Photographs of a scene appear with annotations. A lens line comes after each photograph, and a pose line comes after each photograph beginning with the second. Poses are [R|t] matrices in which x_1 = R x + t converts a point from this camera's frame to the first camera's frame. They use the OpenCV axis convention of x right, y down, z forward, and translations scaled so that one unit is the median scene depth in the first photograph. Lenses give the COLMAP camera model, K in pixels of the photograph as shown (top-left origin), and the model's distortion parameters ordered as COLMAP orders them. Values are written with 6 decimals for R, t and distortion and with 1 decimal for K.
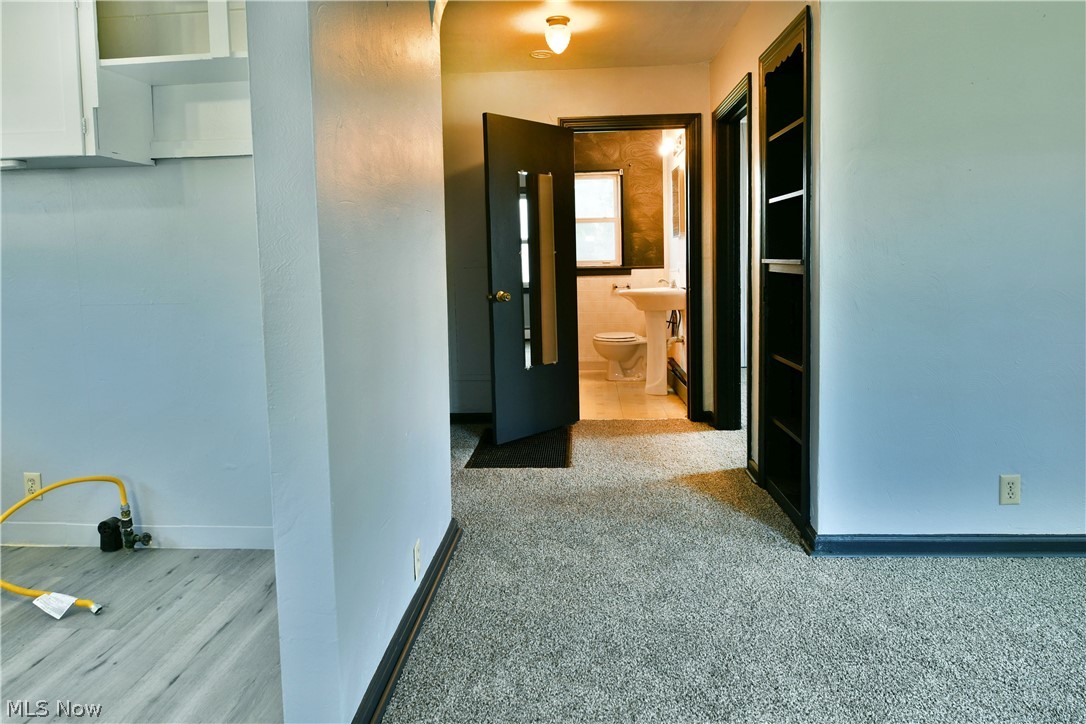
lens RADIAL K [[659.6, 0, 543.3], [0, 659.6, 333.1], [0, 0, 1]] dist [-0.002572, -0.001747]
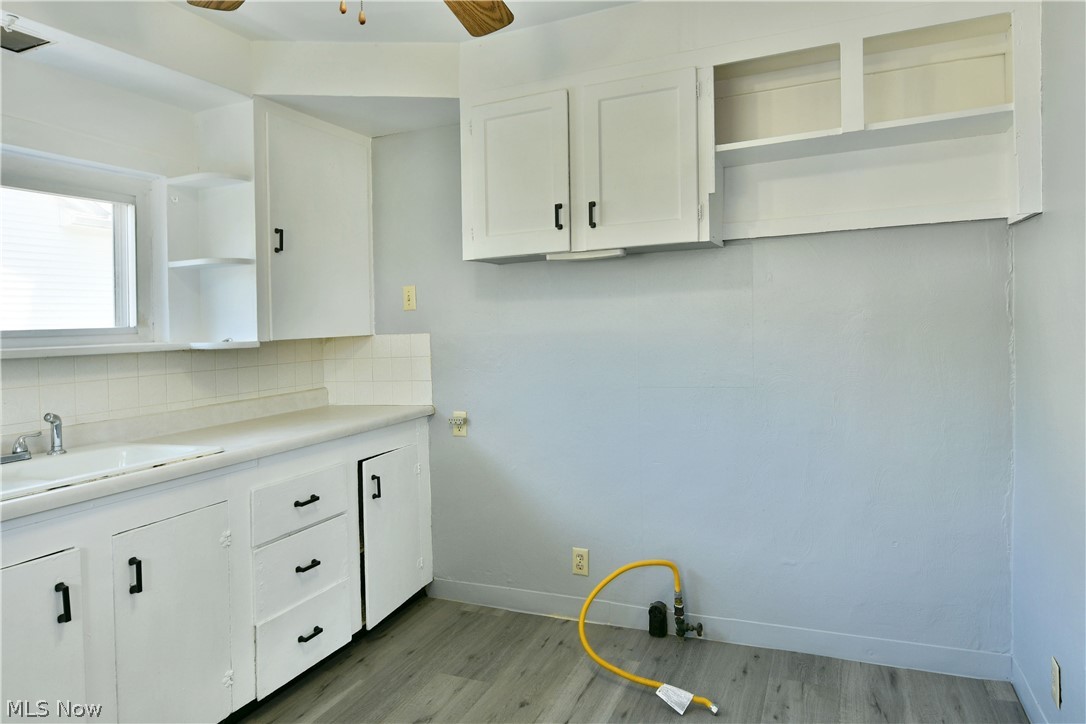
lens RADIAL K [[668.3, 0, 543.0], [0, 668.3, 362.0], [0, 0, 1]] dist [-0.004171, -0.003184]
pose [[0.949950, 0.006635, -0.312330, -0.538251], [-0.019964, 0.999020, -0.039496, -0.038563], [0.311762, 0.043755, 0.949152, -0.022911]]
